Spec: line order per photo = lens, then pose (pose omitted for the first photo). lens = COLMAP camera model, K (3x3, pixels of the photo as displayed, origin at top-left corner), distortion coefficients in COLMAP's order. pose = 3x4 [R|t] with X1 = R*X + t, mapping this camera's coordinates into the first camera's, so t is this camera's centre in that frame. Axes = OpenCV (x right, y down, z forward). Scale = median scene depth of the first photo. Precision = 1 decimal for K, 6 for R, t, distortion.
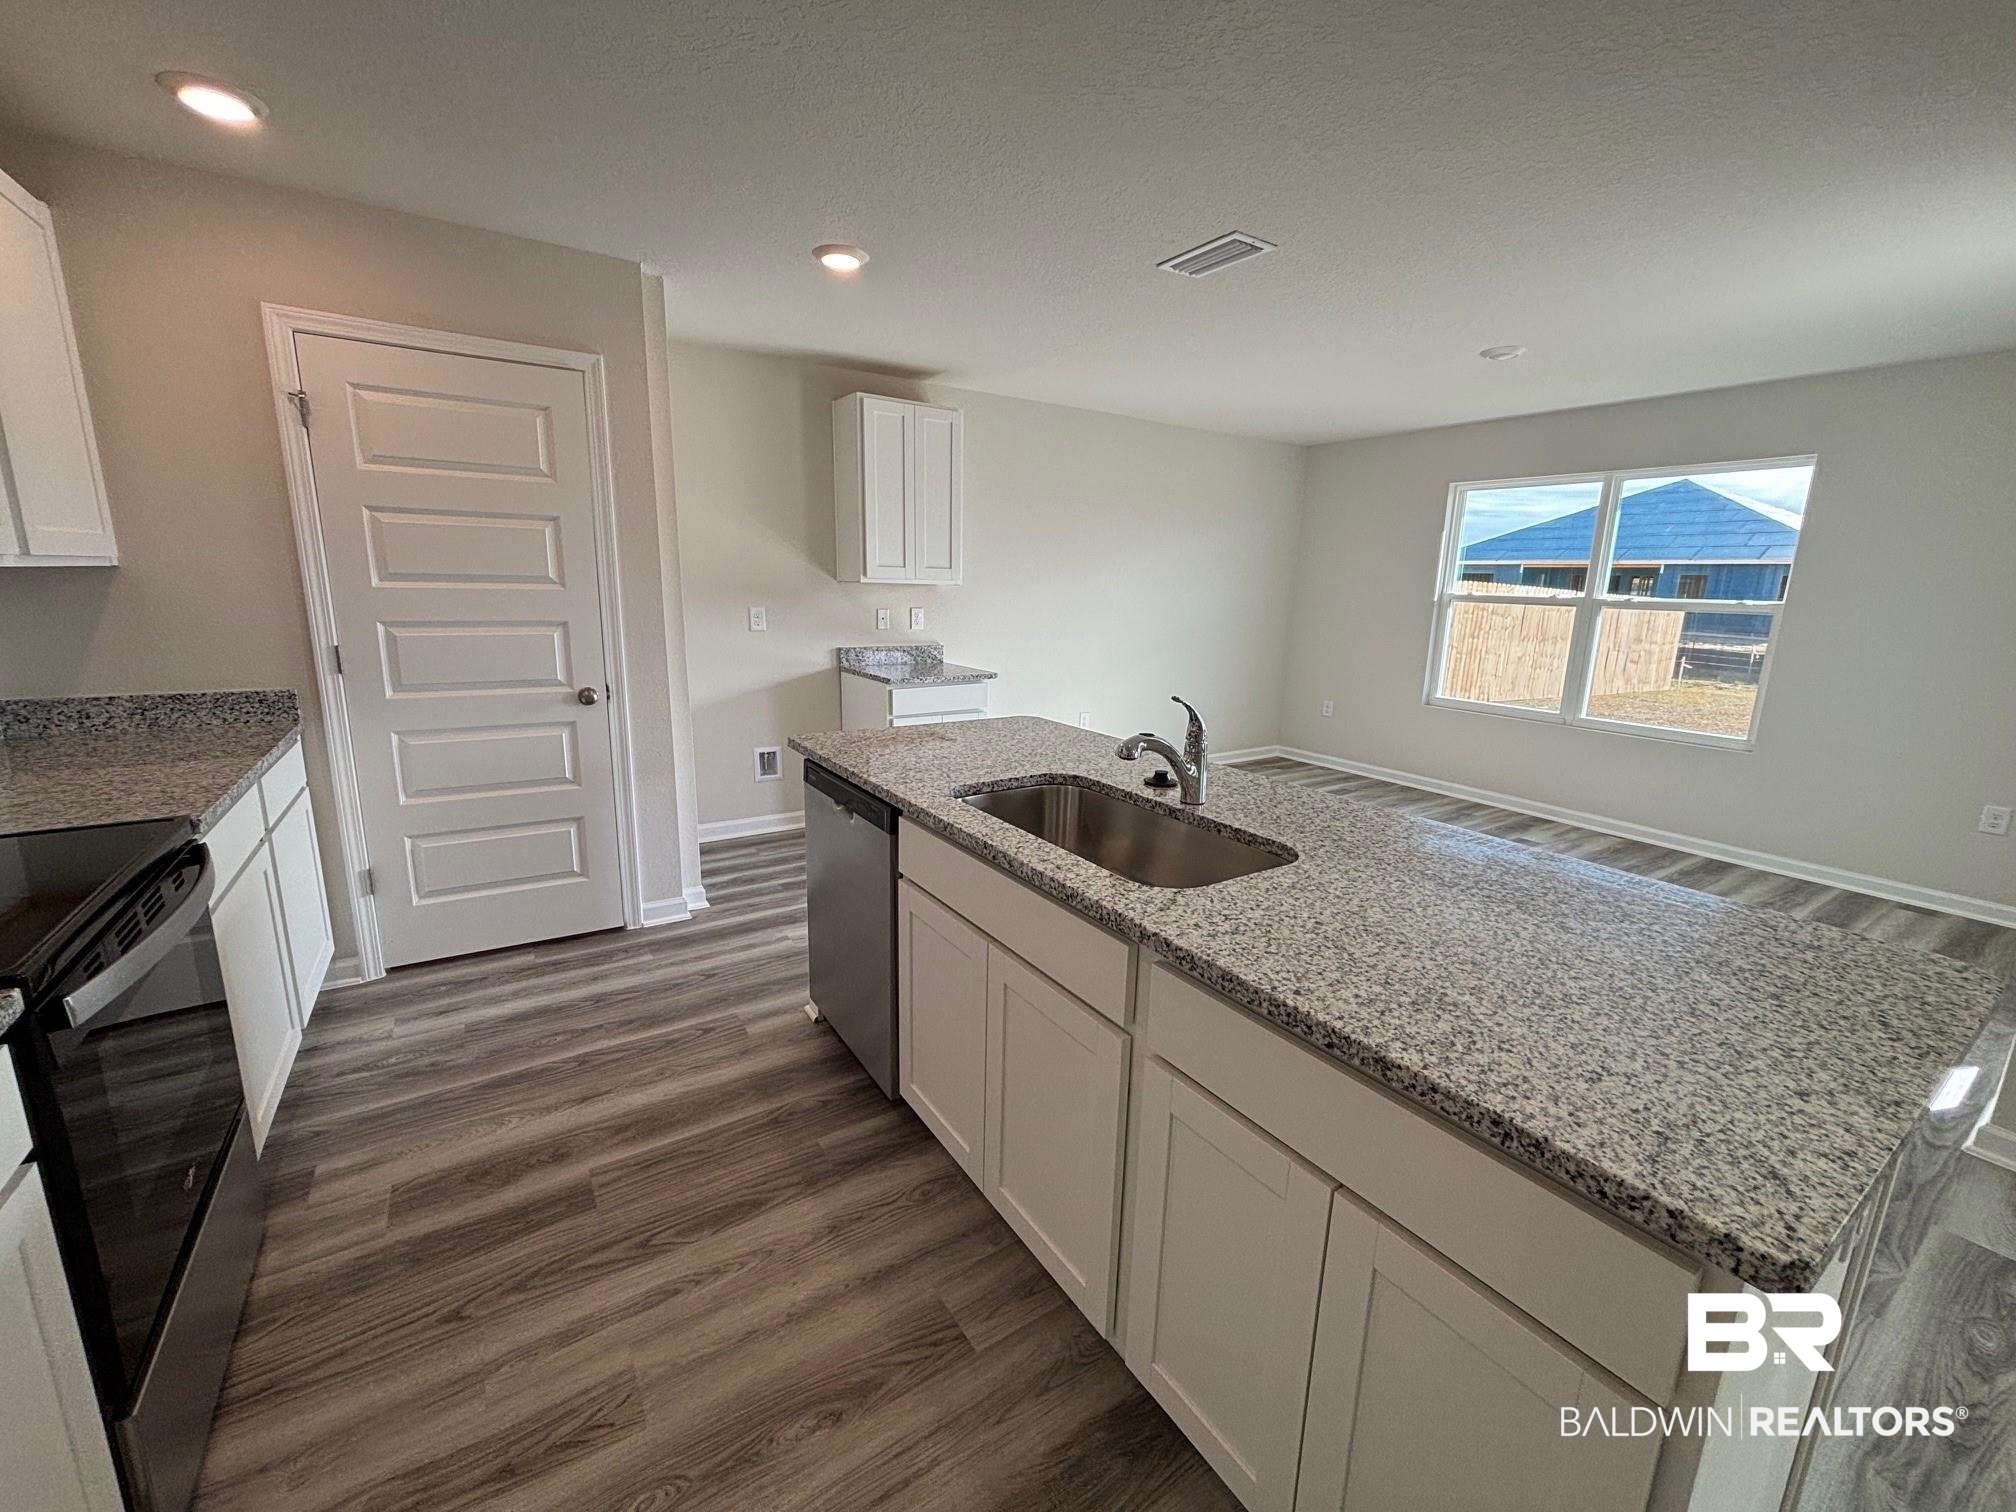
lens RADIAL K [[818.2, 0, 1008.2], [0, 818.2, 749.3], [0, 0, 1]] dist [0.000813, 0.000161]
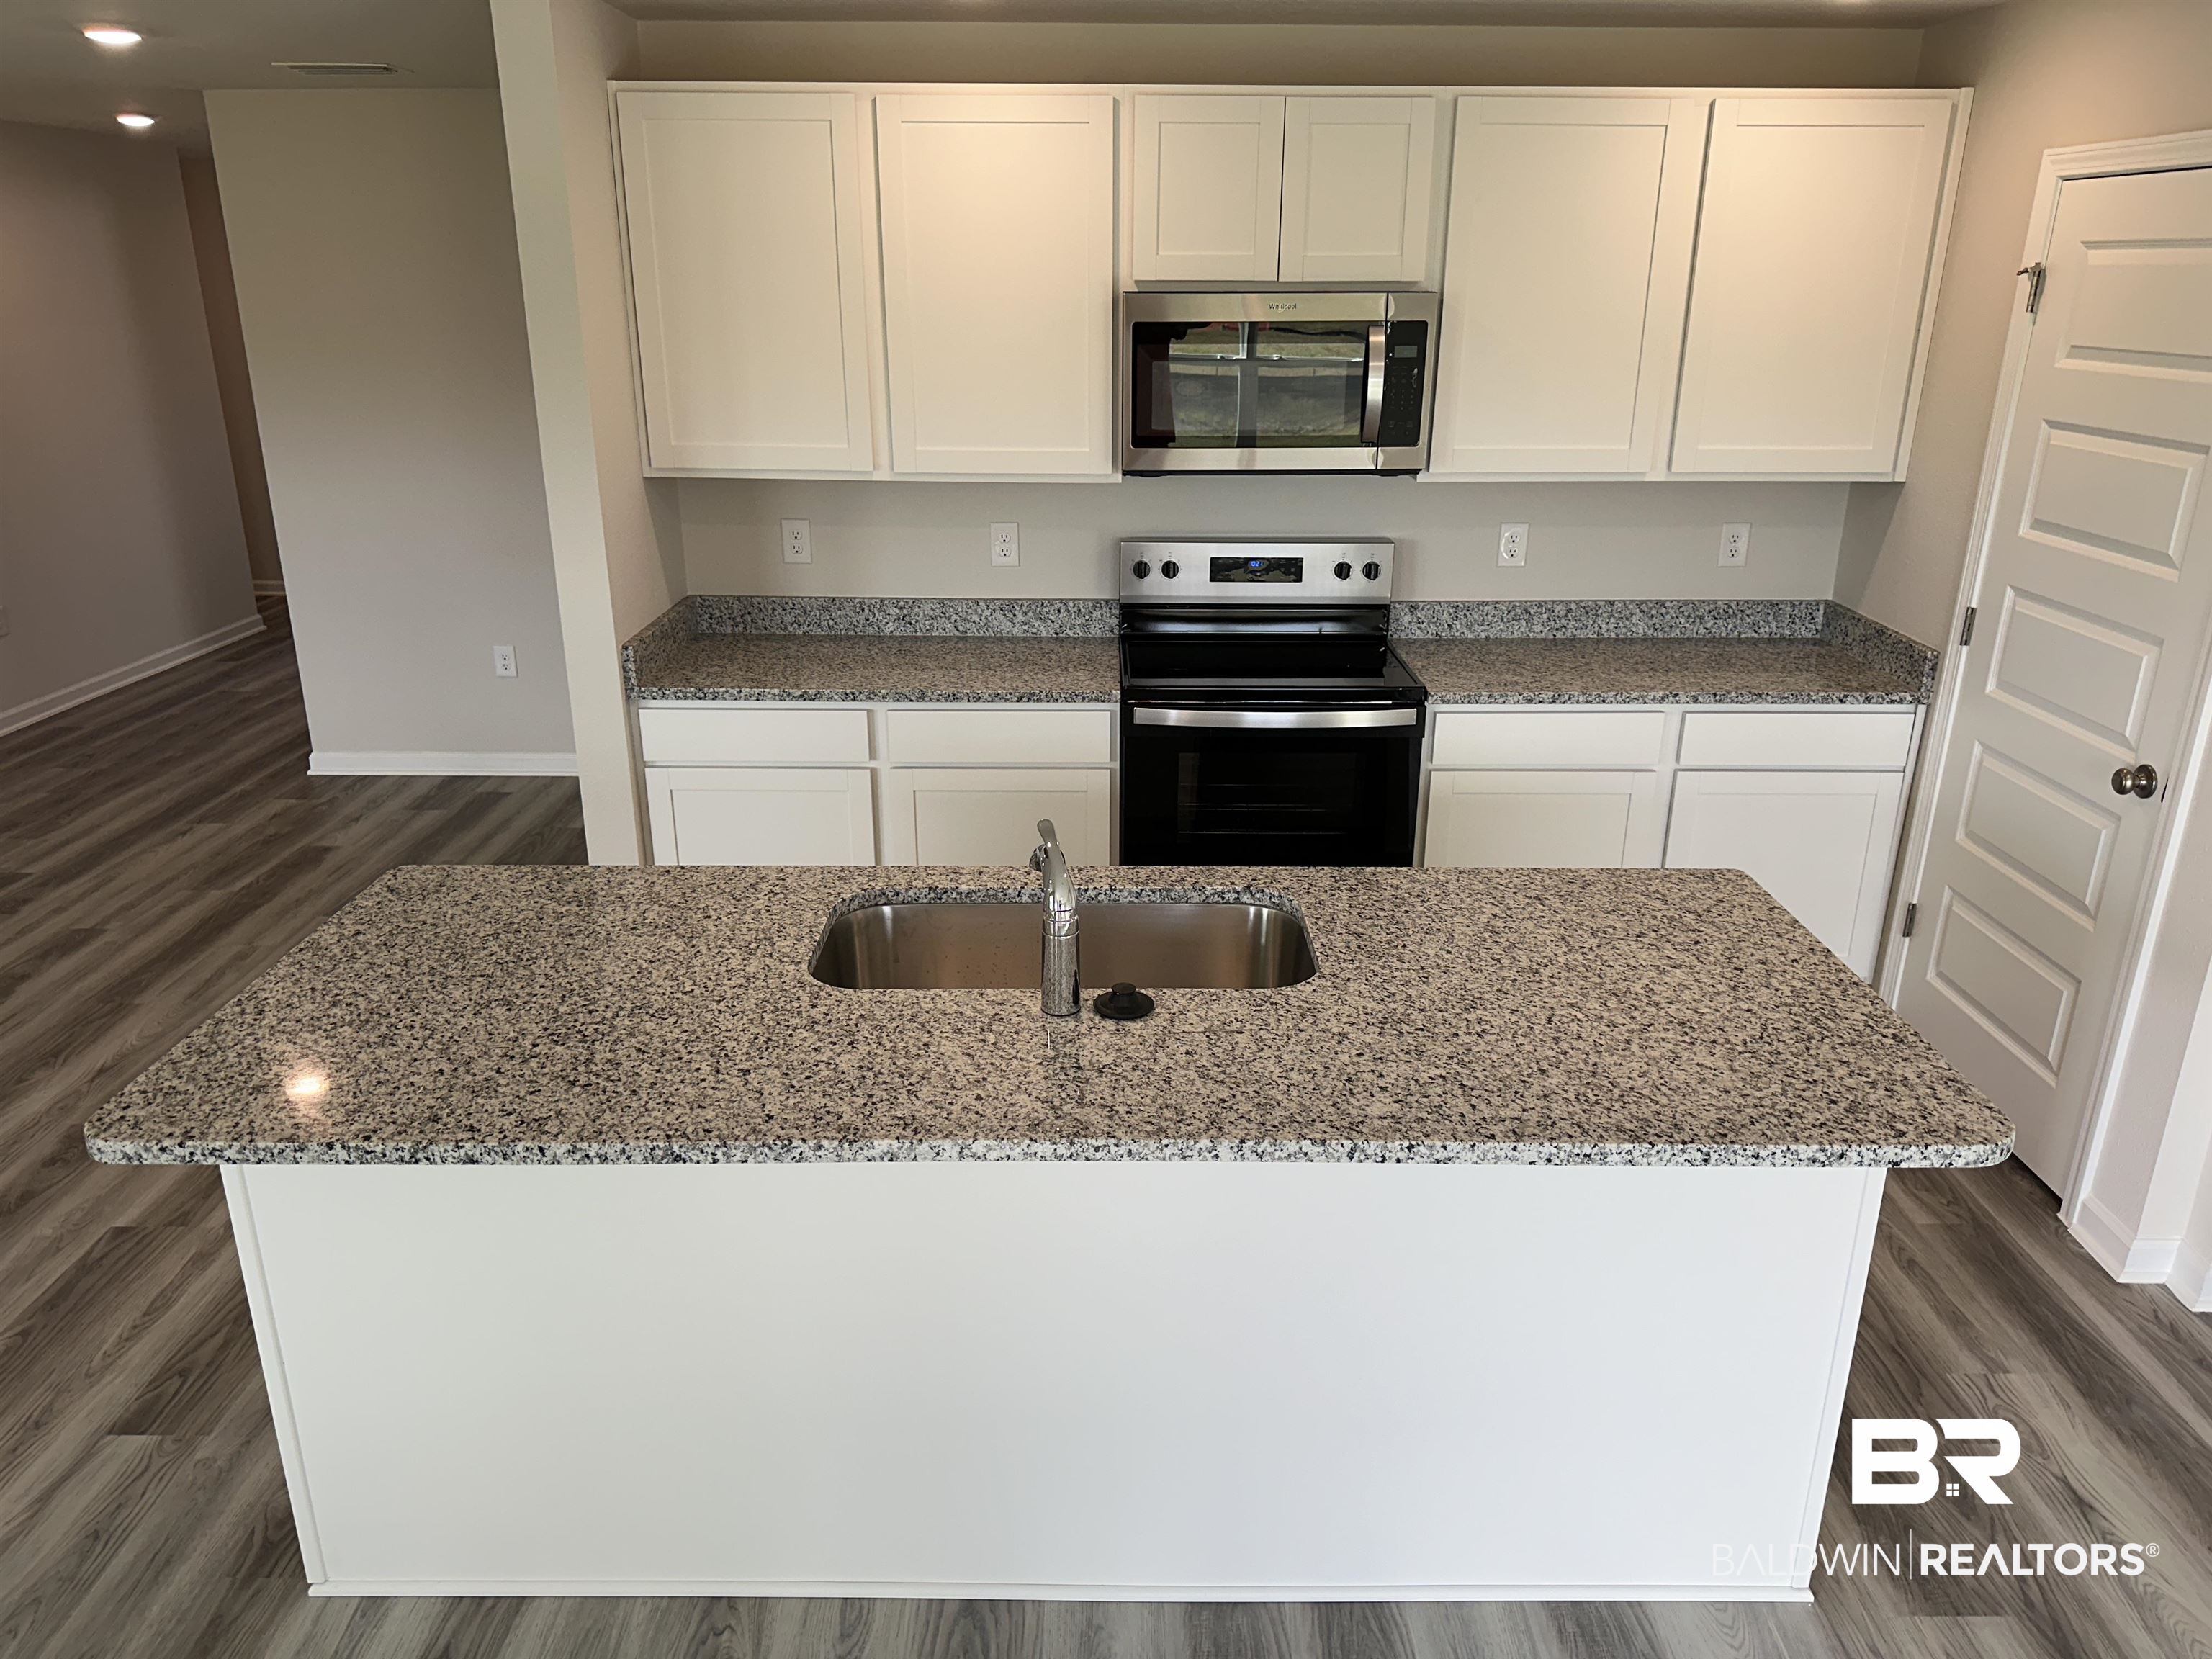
lens RADIAL K [[1552.4, 0, 1102.6], [0, 1552.4, 835.4], [0, 0, 1]] dist [0.009684, 0.003165]
pose [[-0.553561, 0.255920, -0.792512, 1.626341], [-0.190657, 0.887398, 0.419732, -0.800687], [0.810691, 0.383445, -0.442436, 2.217563]]
